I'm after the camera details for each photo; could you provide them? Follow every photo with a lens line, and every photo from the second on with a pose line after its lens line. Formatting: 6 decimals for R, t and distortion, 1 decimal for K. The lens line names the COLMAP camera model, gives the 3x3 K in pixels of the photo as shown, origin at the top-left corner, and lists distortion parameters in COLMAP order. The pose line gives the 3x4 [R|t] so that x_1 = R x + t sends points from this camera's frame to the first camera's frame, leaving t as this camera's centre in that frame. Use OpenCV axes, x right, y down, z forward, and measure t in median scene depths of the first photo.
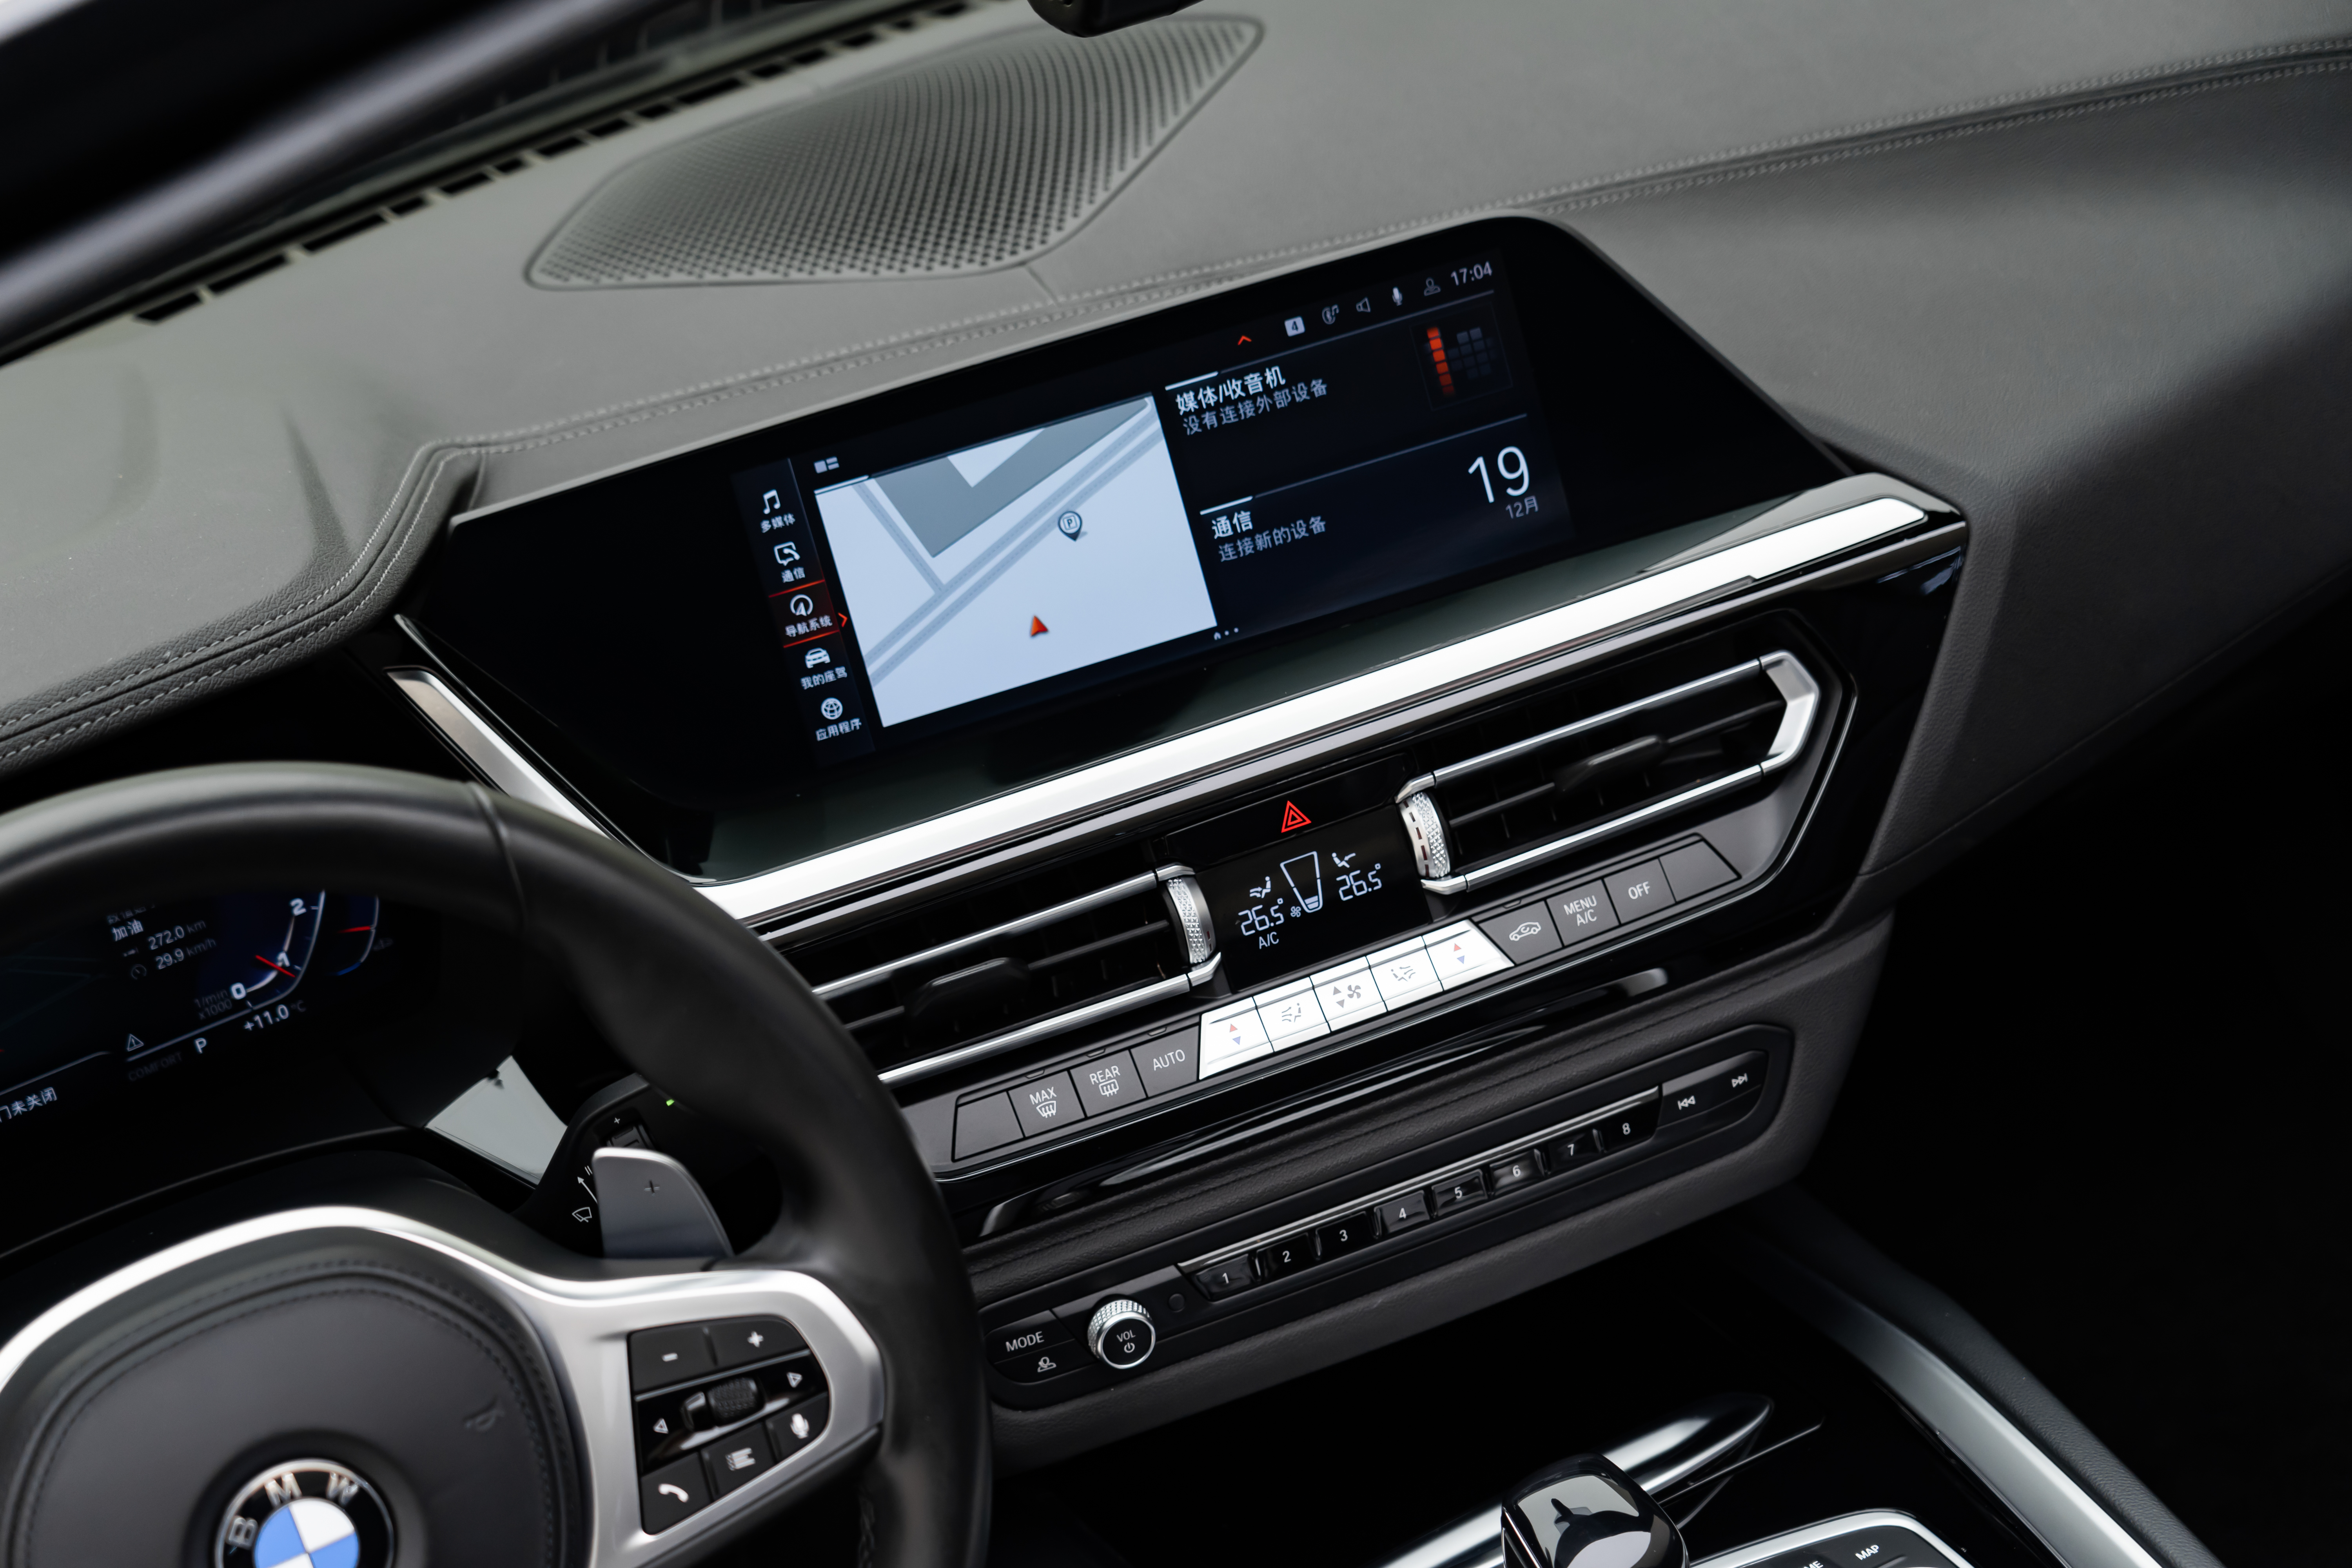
lens RADIAL K [[4549.1, 0, 1169.2], [0, 4549.1, 813.2], [0, 0, 1]] dist [0.056001, -0.053719]
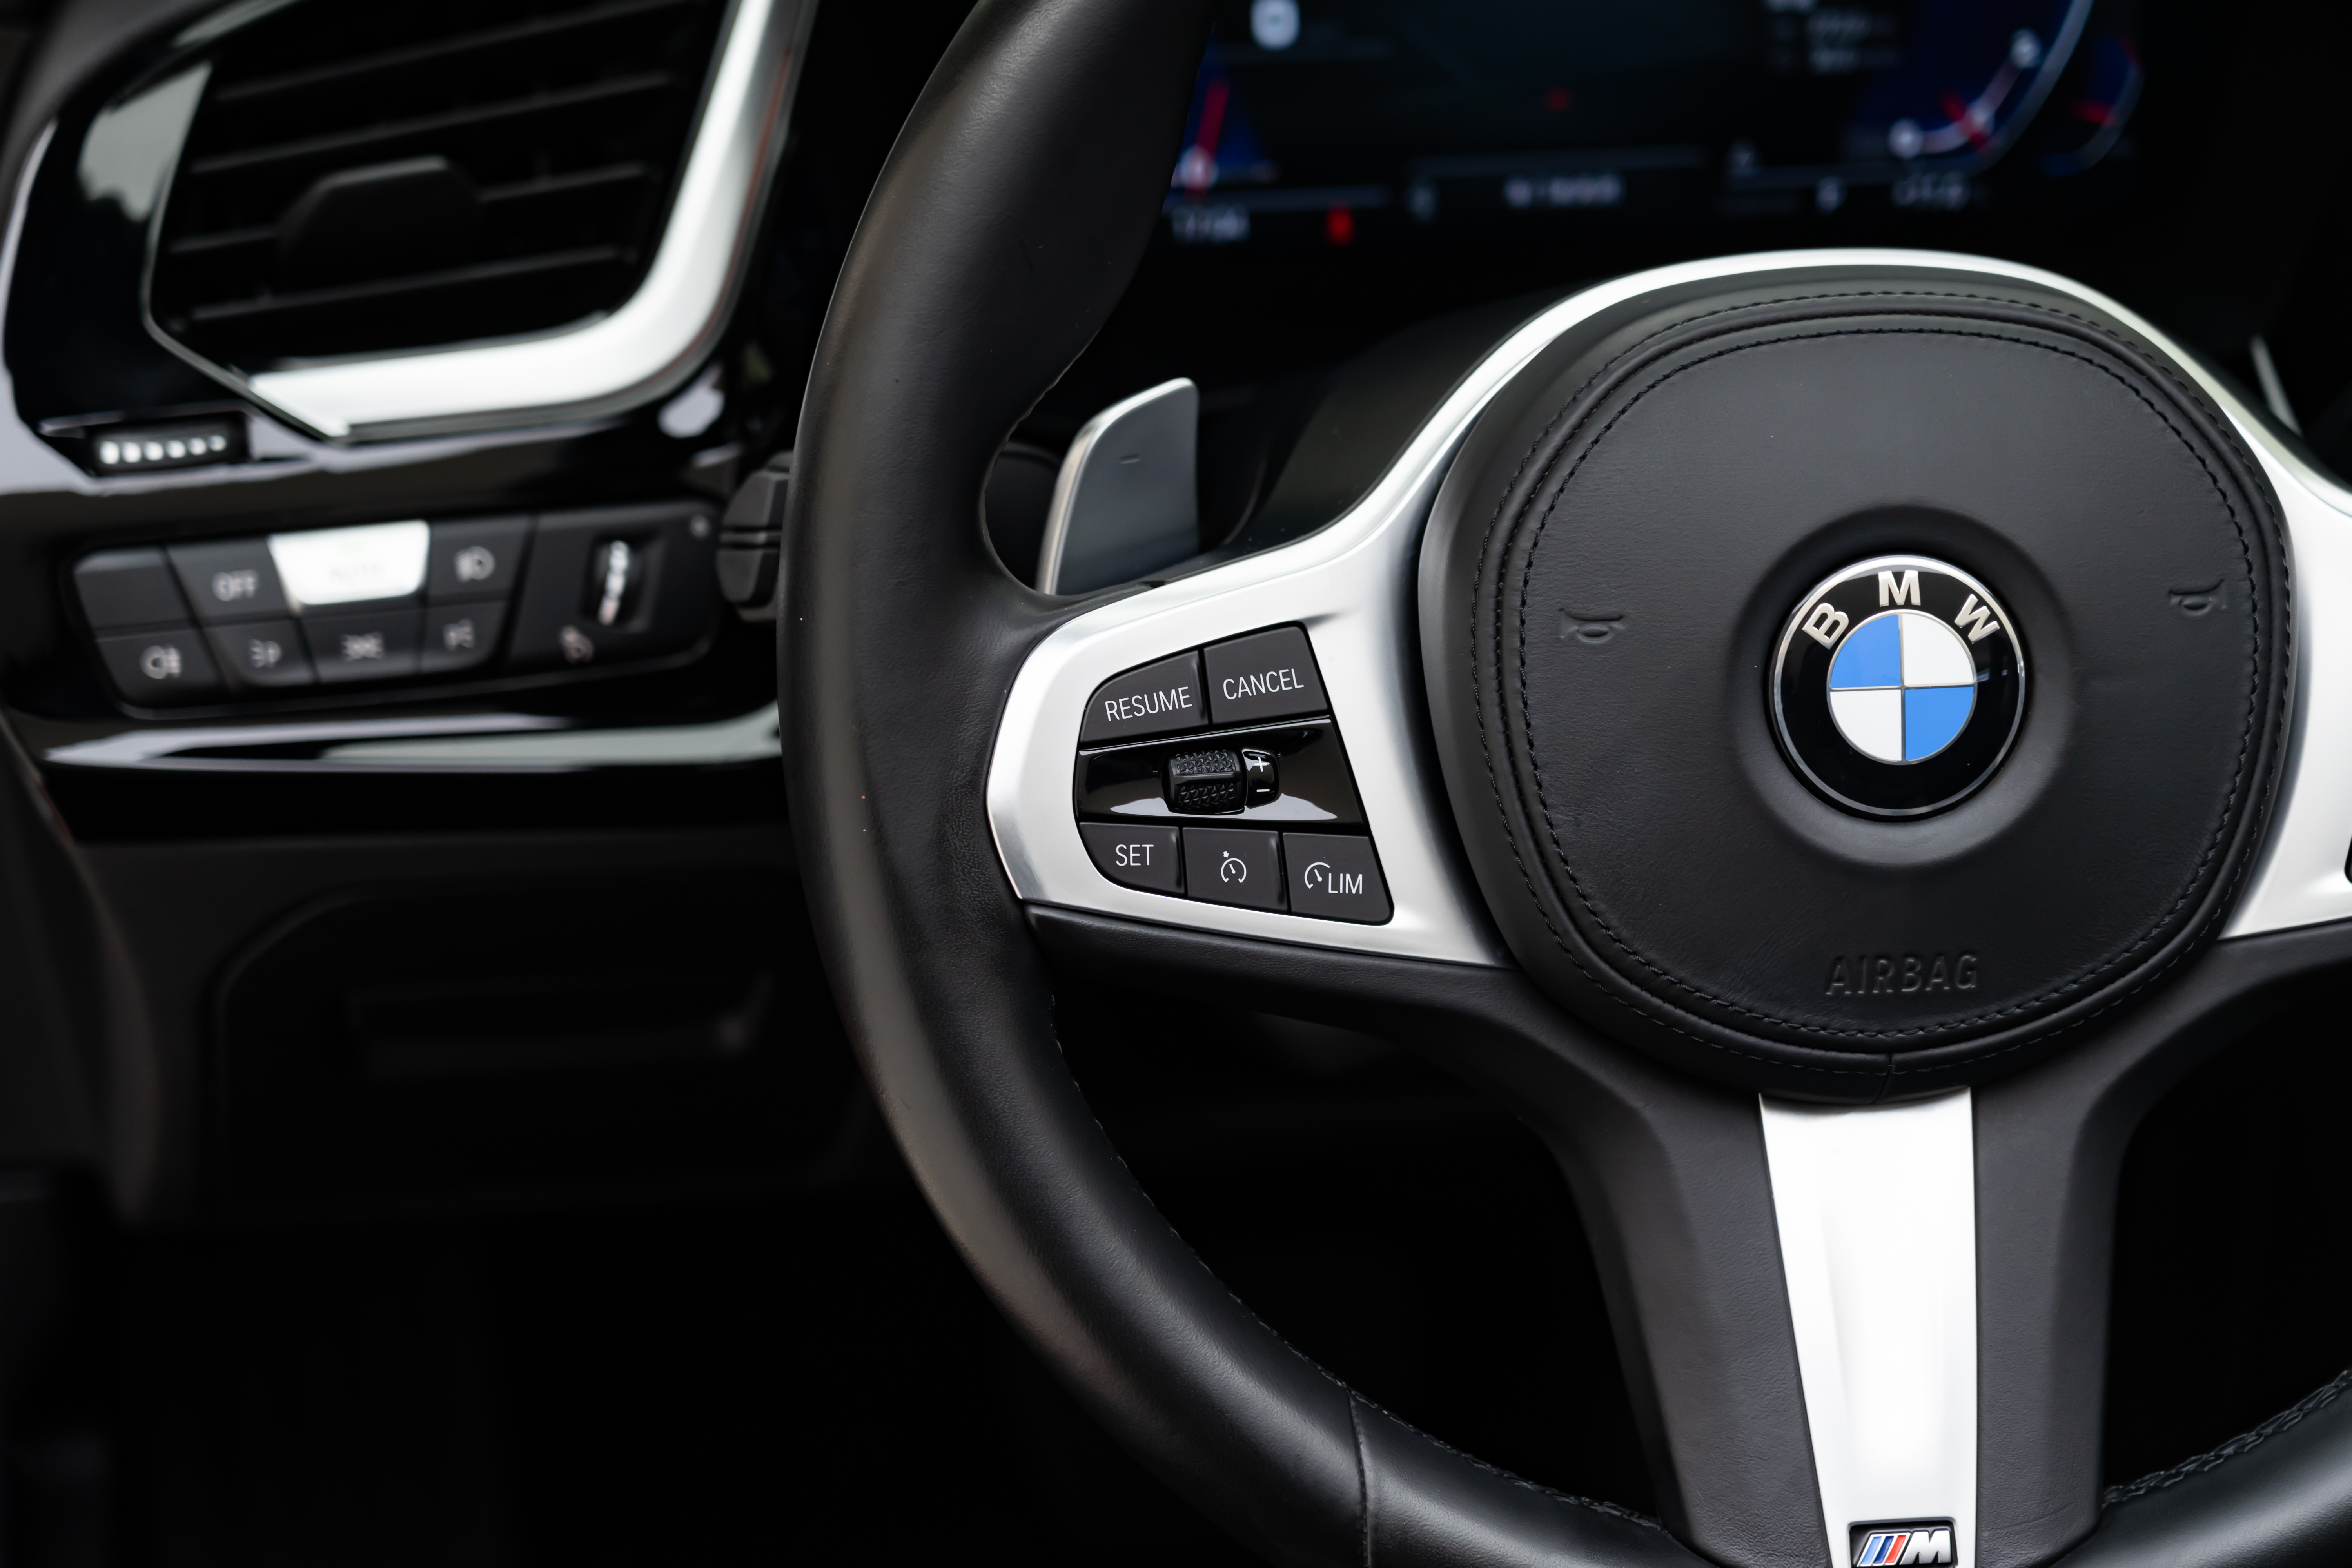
lens RADIAL K [[6968.7, 0, 1179.0], [0, 6968.7, 871.5], [0, 0, 1]] dist [0.049687, 0.323907]
pose [[0.927196, 0.304312, -0.218410, -0.043081], [-0.317346, 0.947941, -0.026431, 0.203848], [0.198997, 0.093818, 0.975499, -0.030795]]
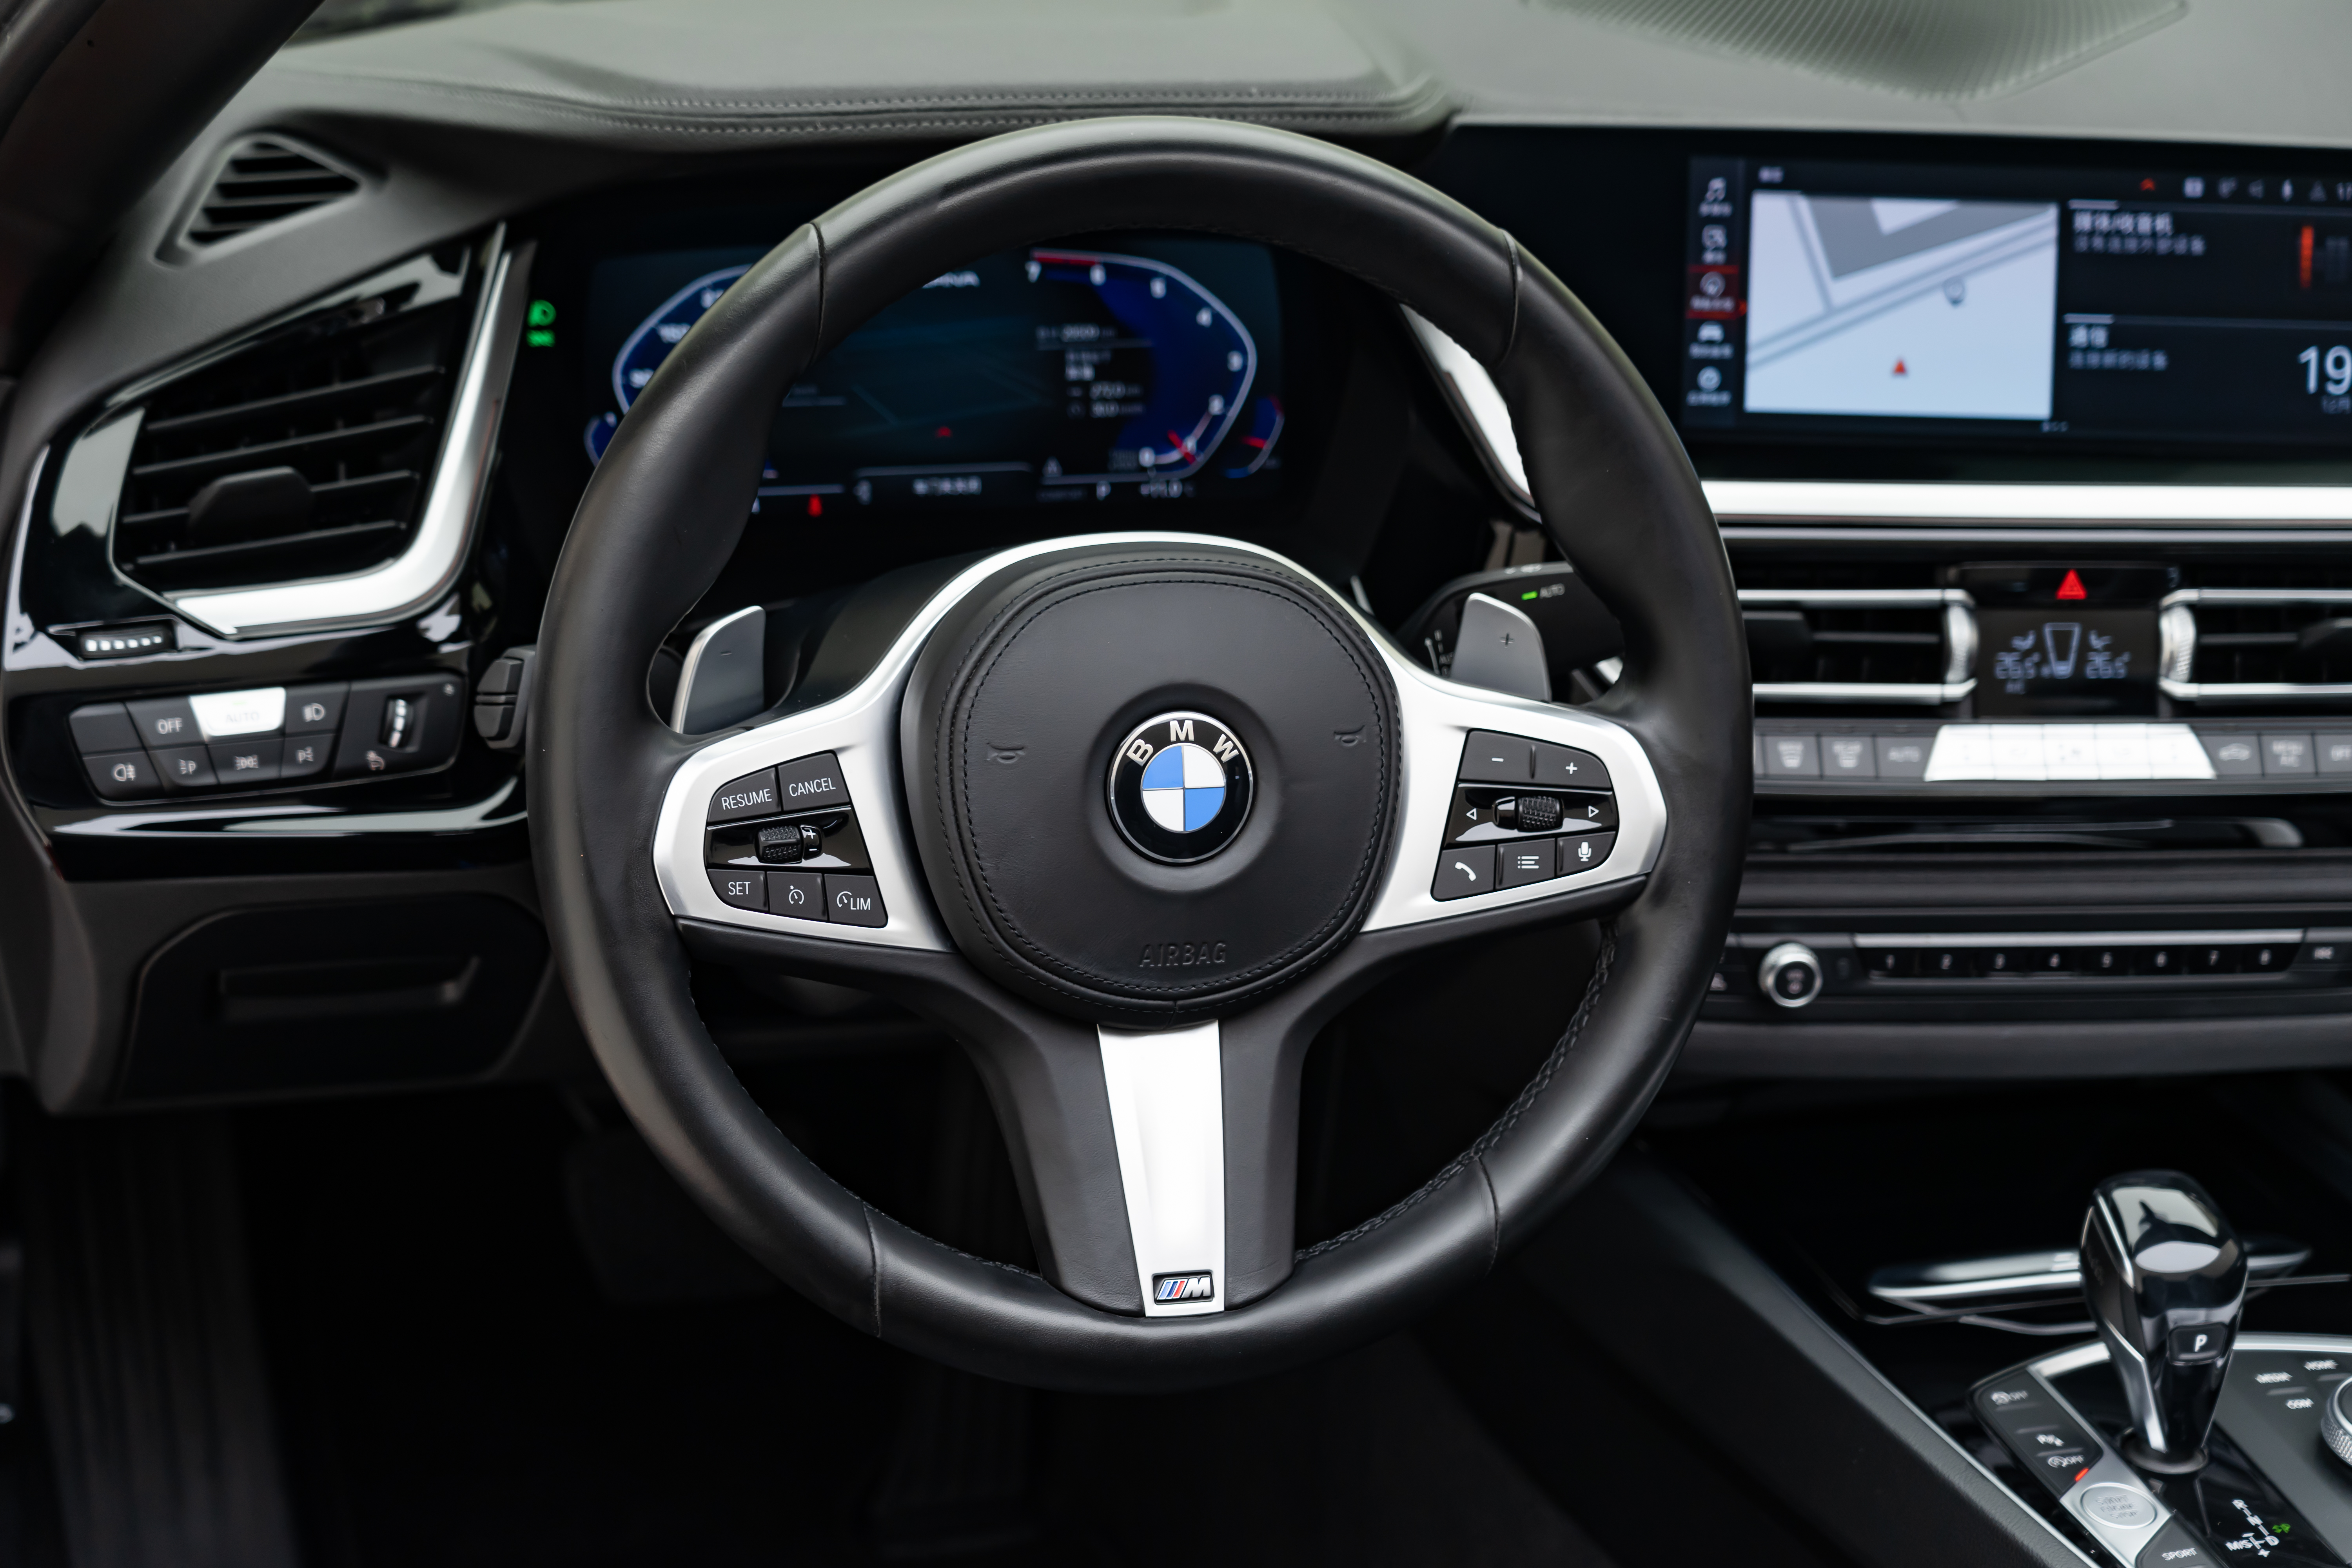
lens RADIAL K [[4549.1, 0, 1169.2], [0, 4549.1, 813.2], [0, 0, 1]] dist [0.056001, -0.053719]
pose [[0.950858, 0.298761, -0.081308, -0.077471], [-0.305186, 0.948646, -0.083259, 0.217681], [0.052258, 0.103982, 0.993205, -0.135662]]
